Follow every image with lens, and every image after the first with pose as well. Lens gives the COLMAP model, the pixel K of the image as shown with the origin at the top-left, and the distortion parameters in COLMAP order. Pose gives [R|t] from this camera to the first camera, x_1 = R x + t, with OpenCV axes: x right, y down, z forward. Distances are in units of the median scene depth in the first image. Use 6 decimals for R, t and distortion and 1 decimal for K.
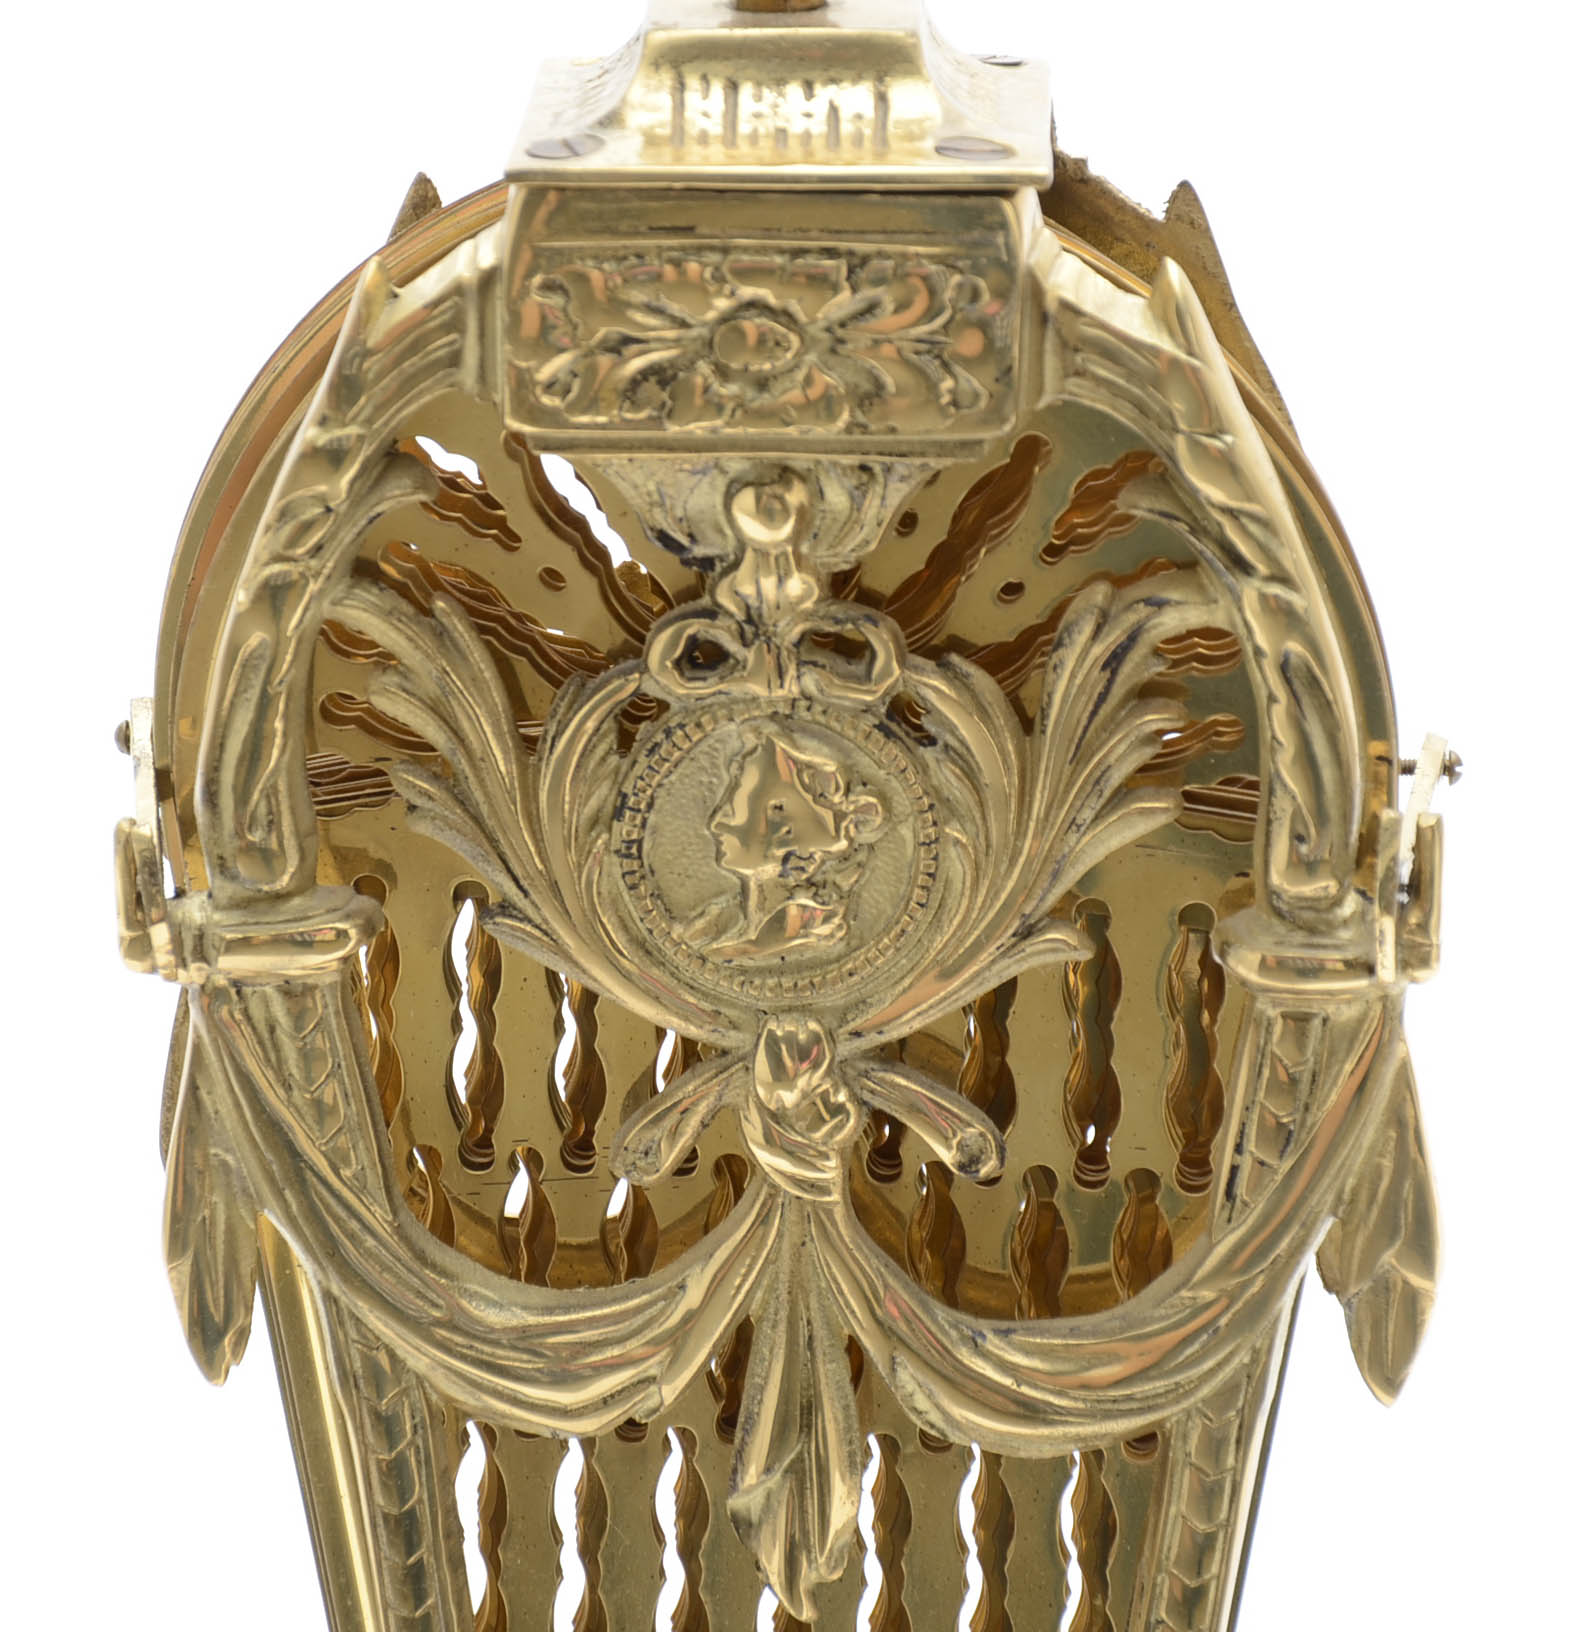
lens RADIAL K [[7801.2, 0, 791.1], [0, 7801.2, 816.1], [0, 0, 1]] dist [1.401769, 0.000000]
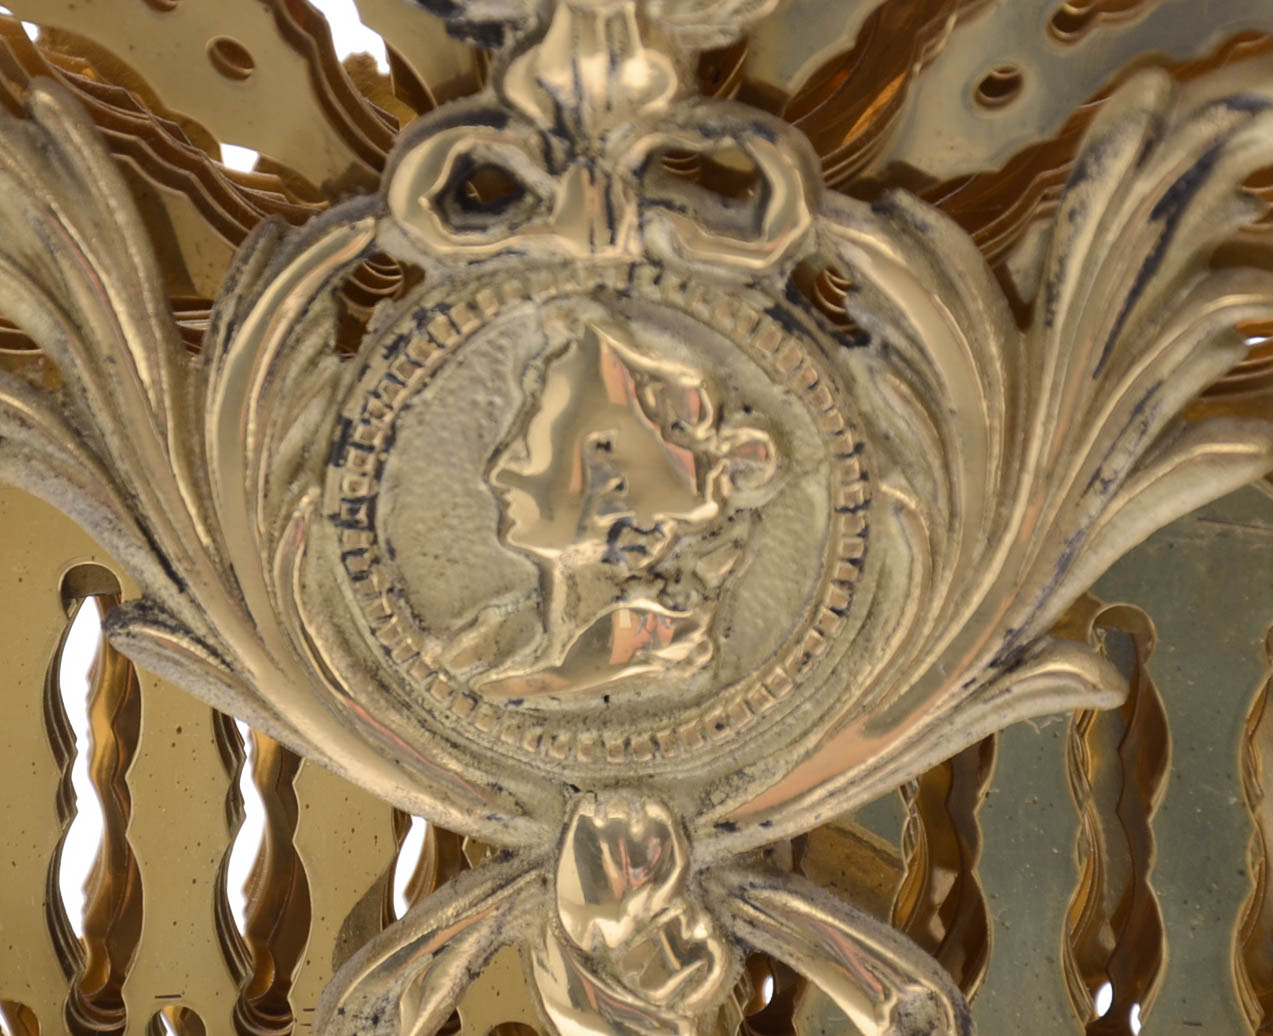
lens RADIAL K [[7275.1, 0, 630.4], [0, 7275.1, 518.4], [0, 0, 1]] dist [0.813663, 0.000000]
pose [[0.999831, 0.014667, 0.011114, -0.005689], [-0.014404, 0.999623, -0.023367, 0.017482], [-0.011452, 0.023203, 0.999665, 0.439539]]
